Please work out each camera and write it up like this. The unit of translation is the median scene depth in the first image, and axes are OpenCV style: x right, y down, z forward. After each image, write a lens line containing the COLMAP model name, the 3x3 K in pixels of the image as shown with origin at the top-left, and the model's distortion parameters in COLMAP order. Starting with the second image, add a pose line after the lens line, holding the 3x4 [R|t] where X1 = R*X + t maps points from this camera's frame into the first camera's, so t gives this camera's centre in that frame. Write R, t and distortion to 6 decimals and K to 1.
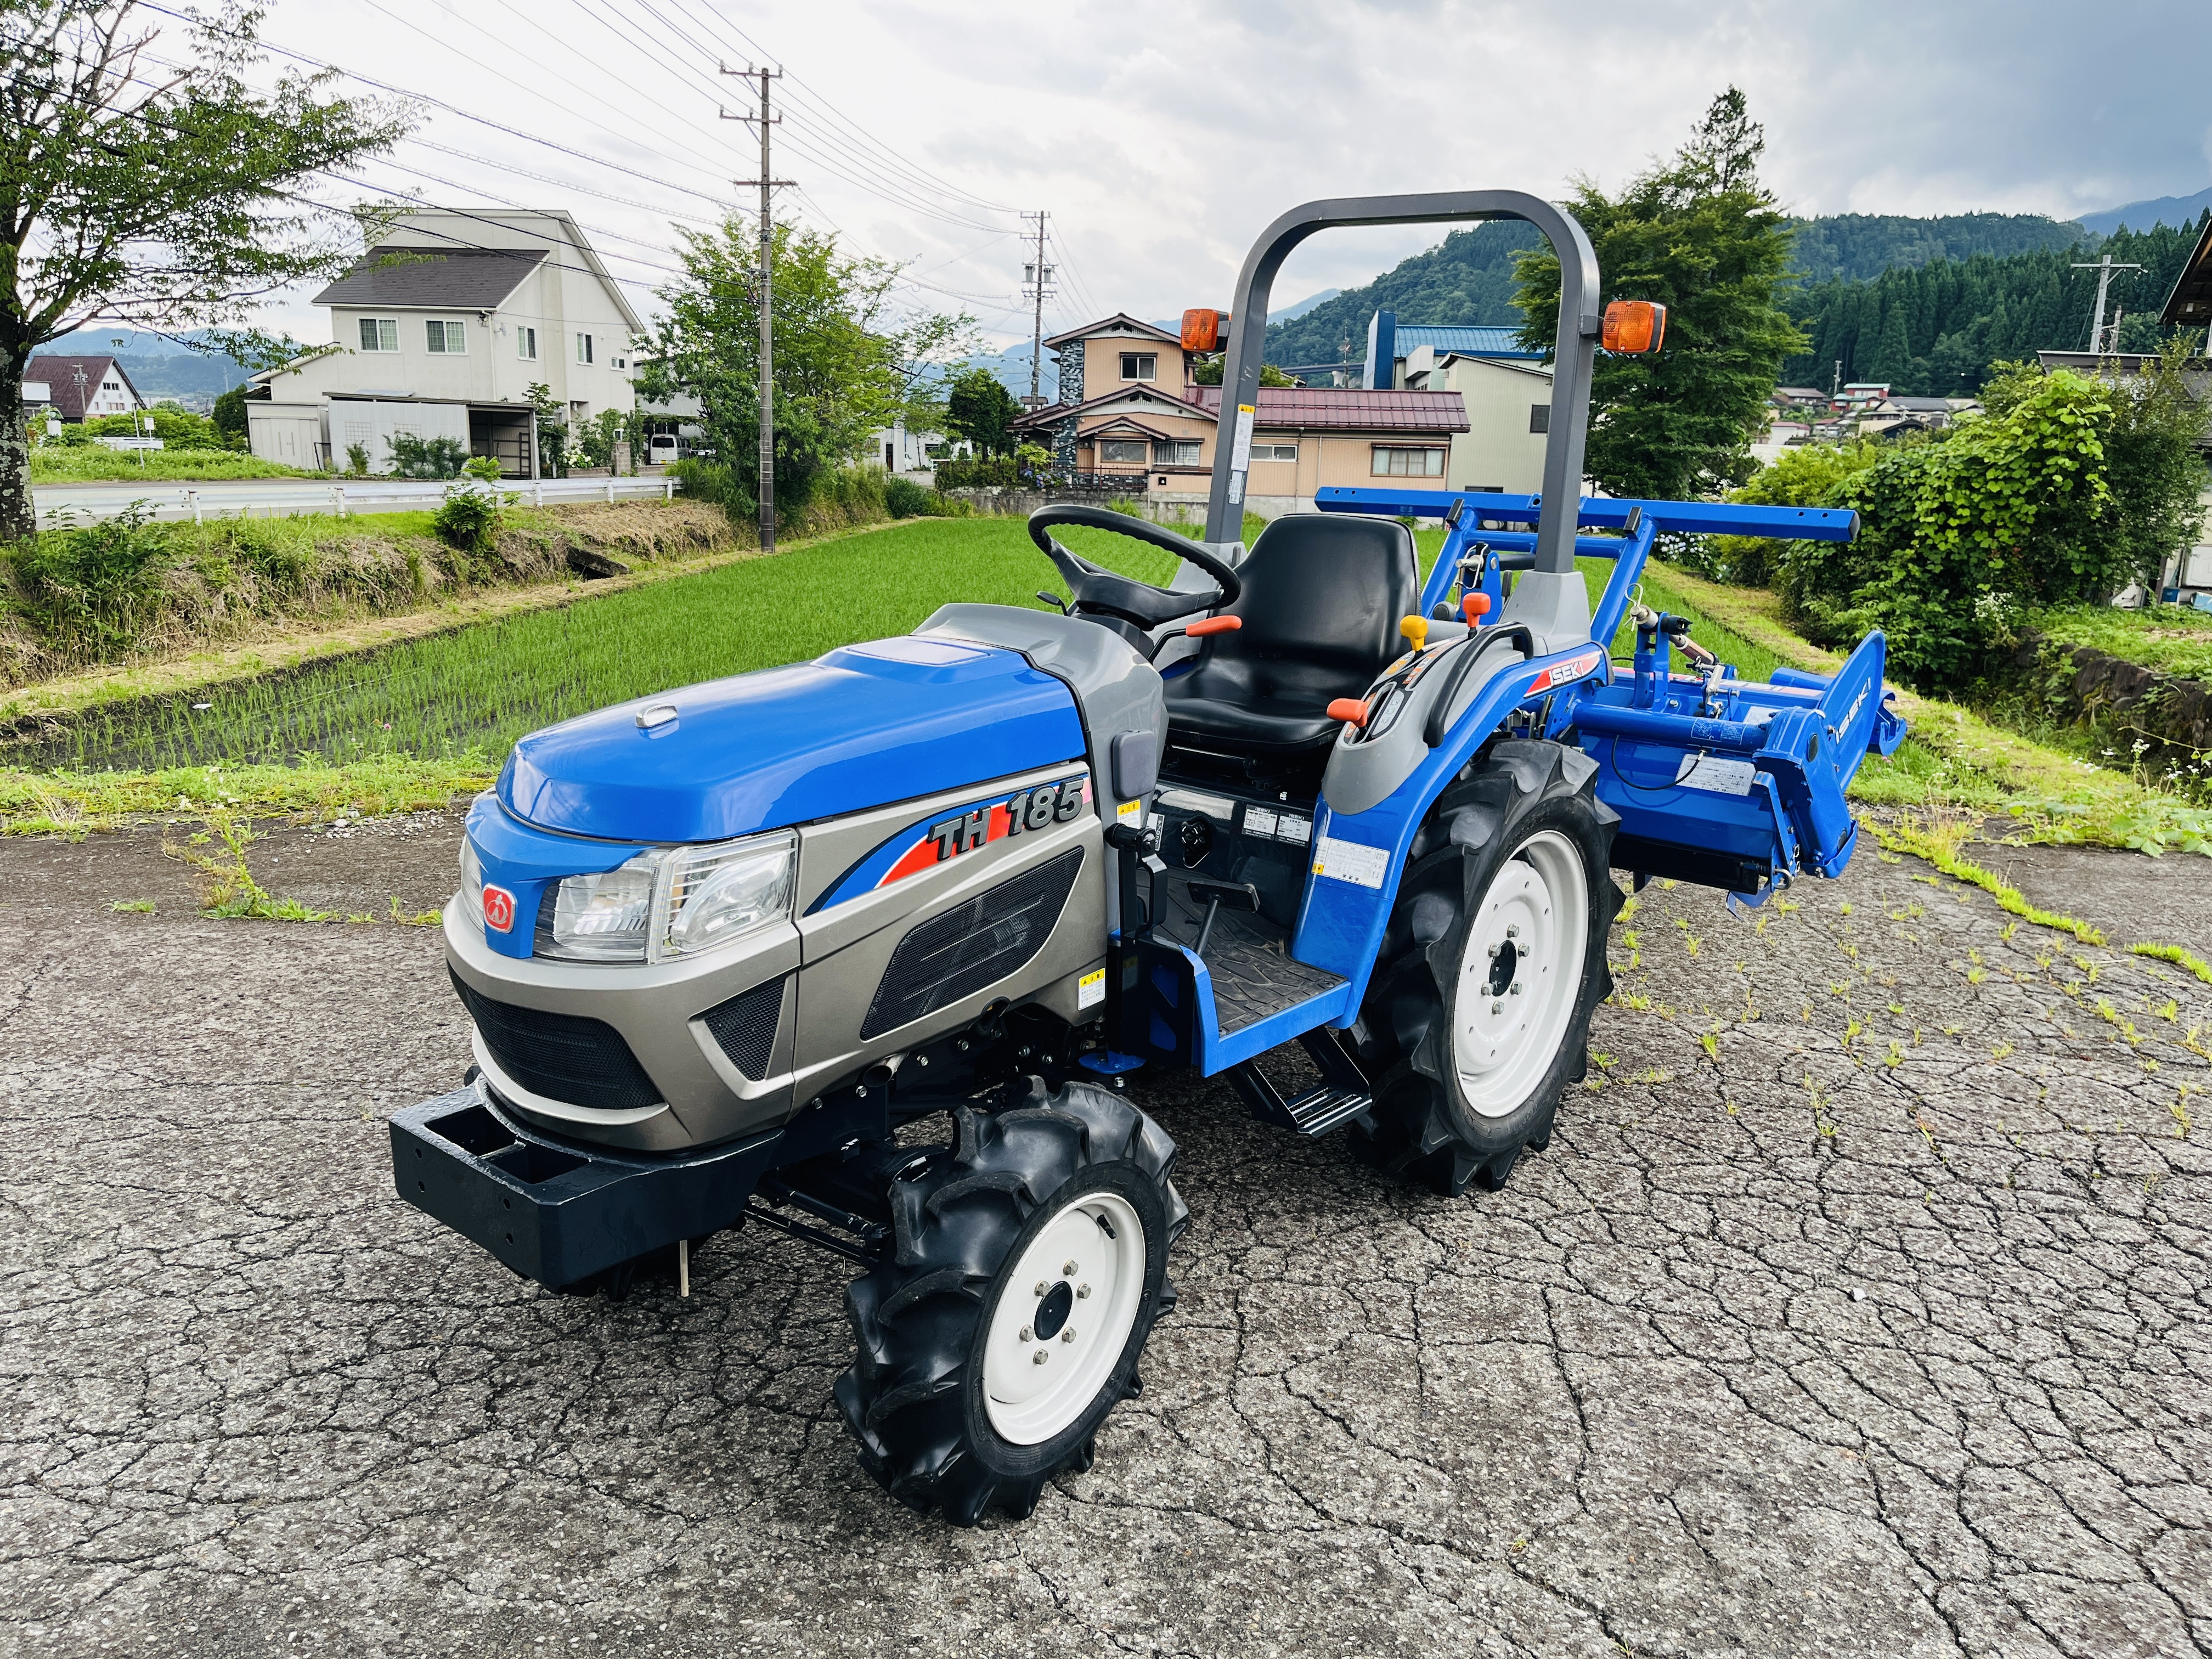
lens RADIAL K [[1625.0, 0, 1106.0], [0, 1625.0, 829.5], [0, 0, 1]] dist [0.051453, -0.053644]
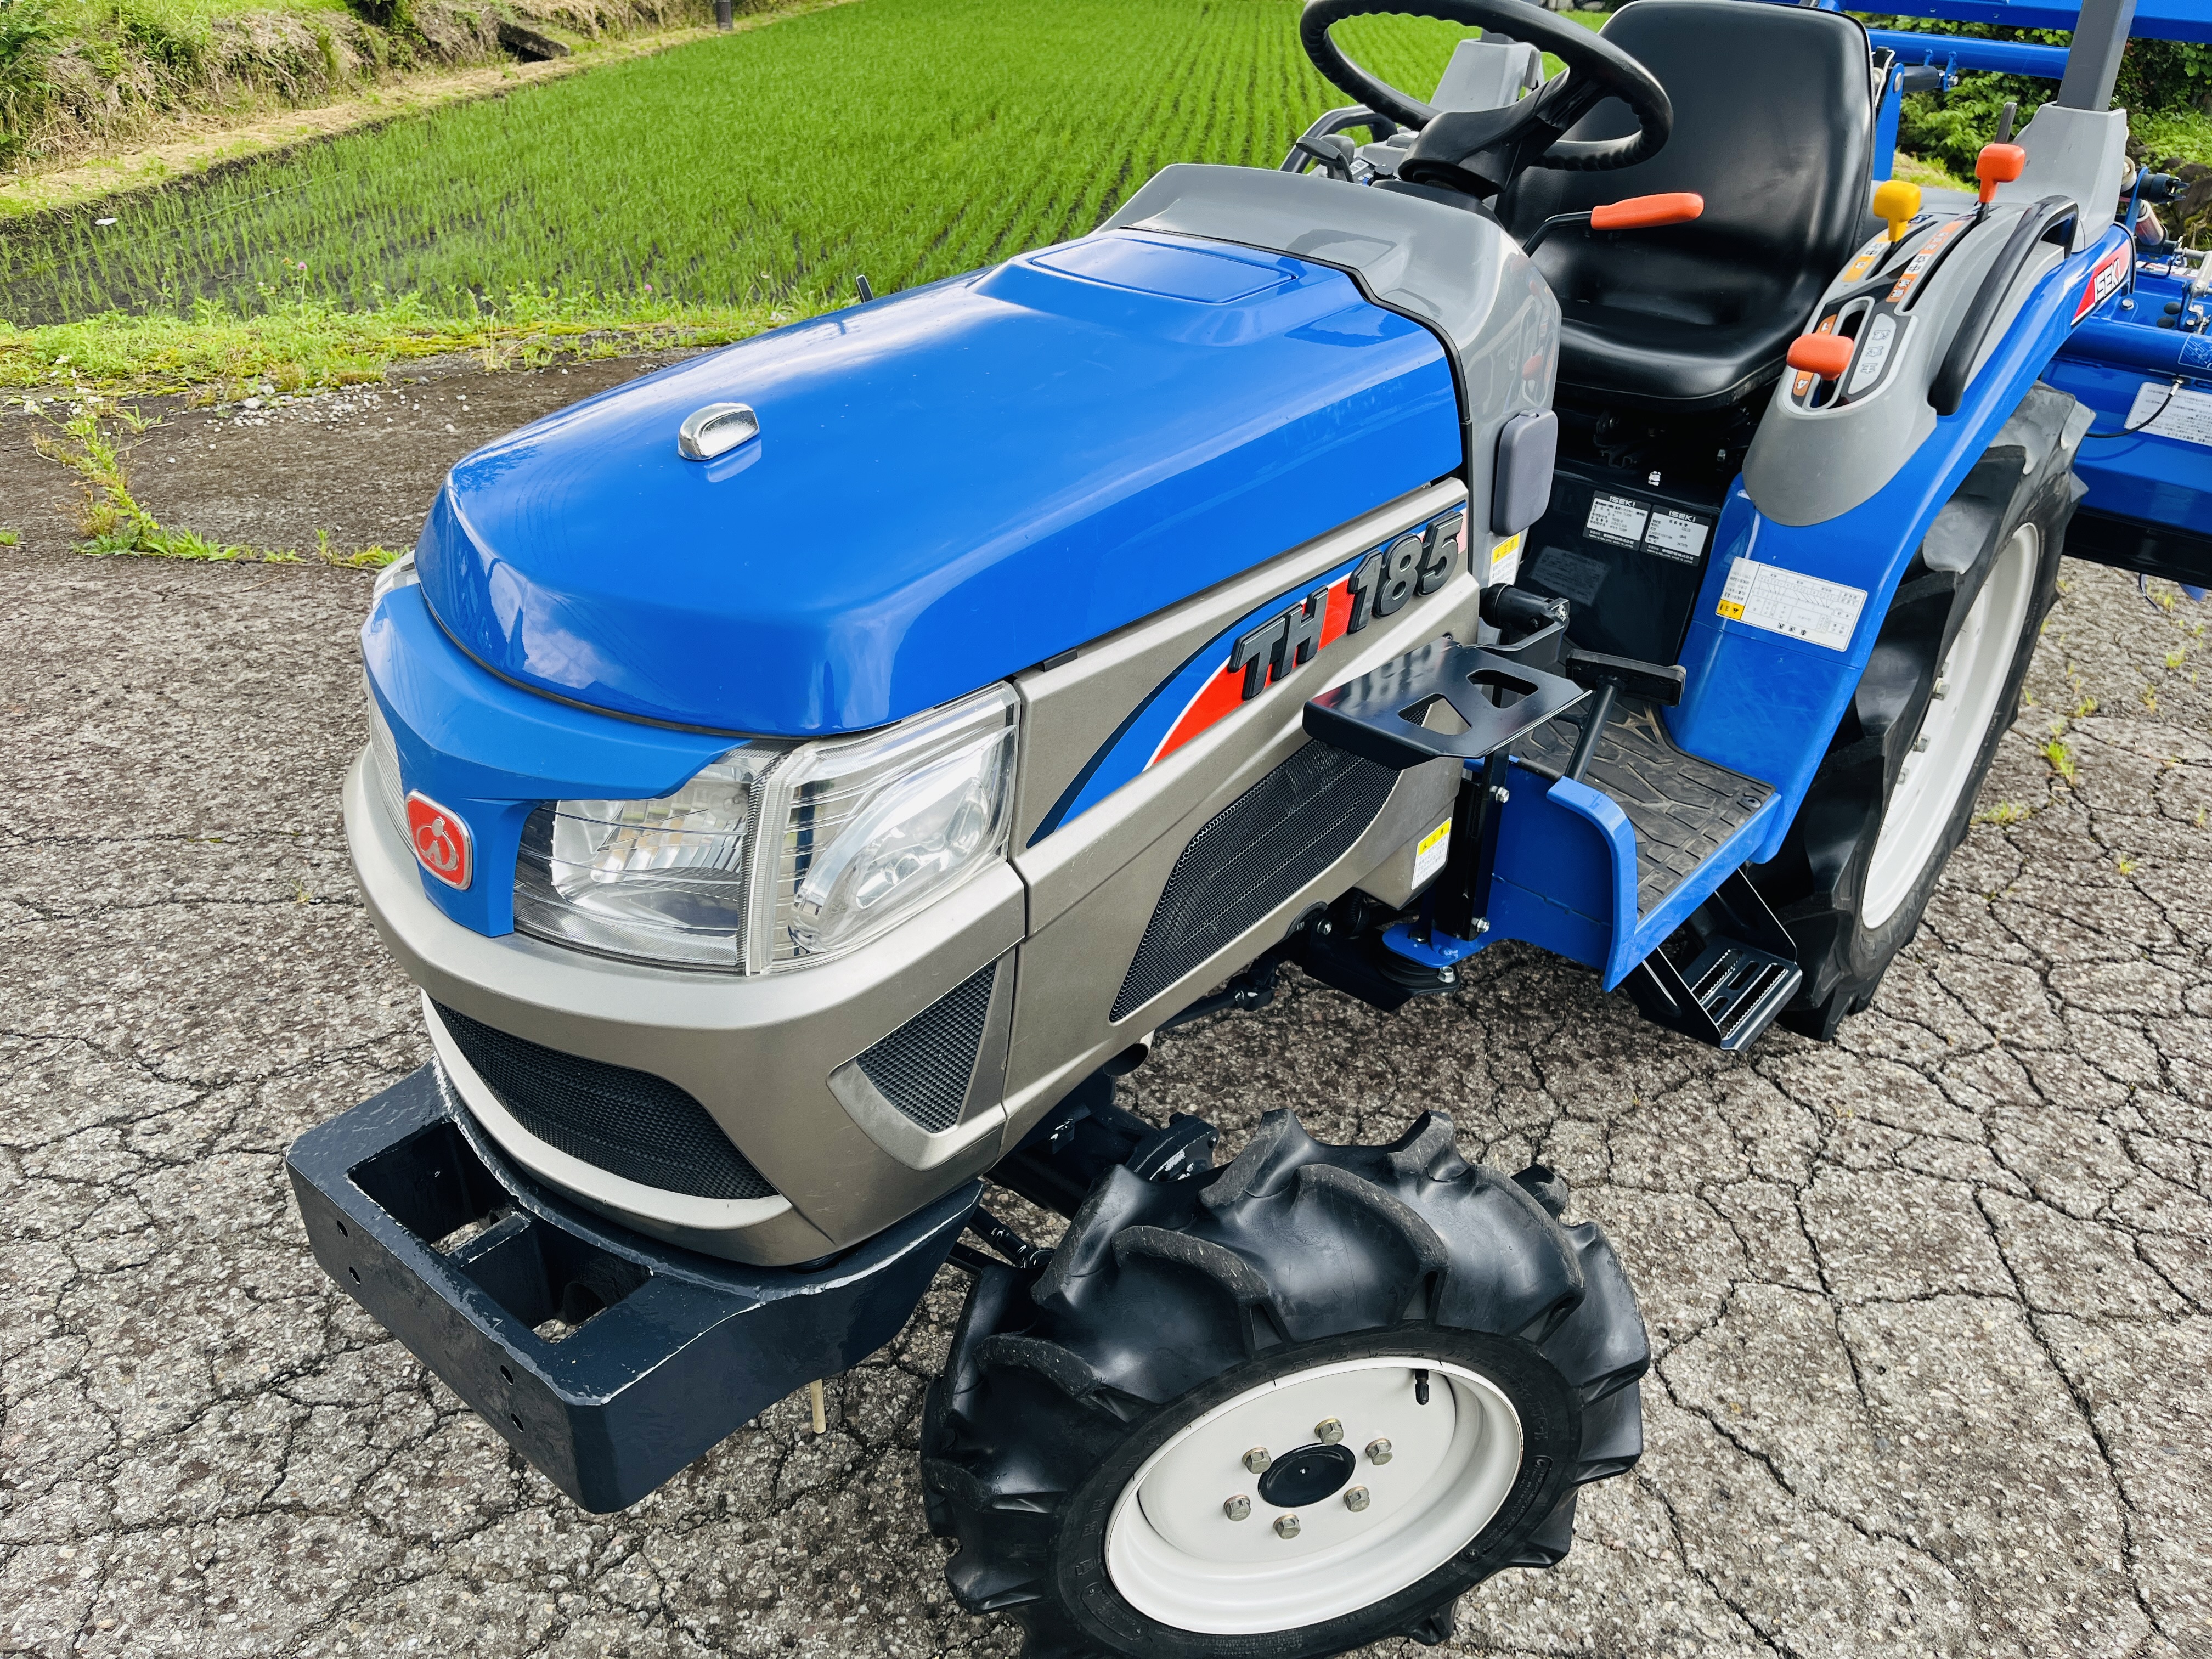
lens RADIAL K [[1621.0, 0, 1106.0], [0, 1621.0, 829.5], [0, 0, 1]] dist [0.075085, -0.104778]
pose [[0.999955, 0.002573, 0.009119, -0.121132], [-0.005028, 0.959811, 0.280603, -0.071912], [-0.008031, -0.280636, 0.959781, 0.366372]]
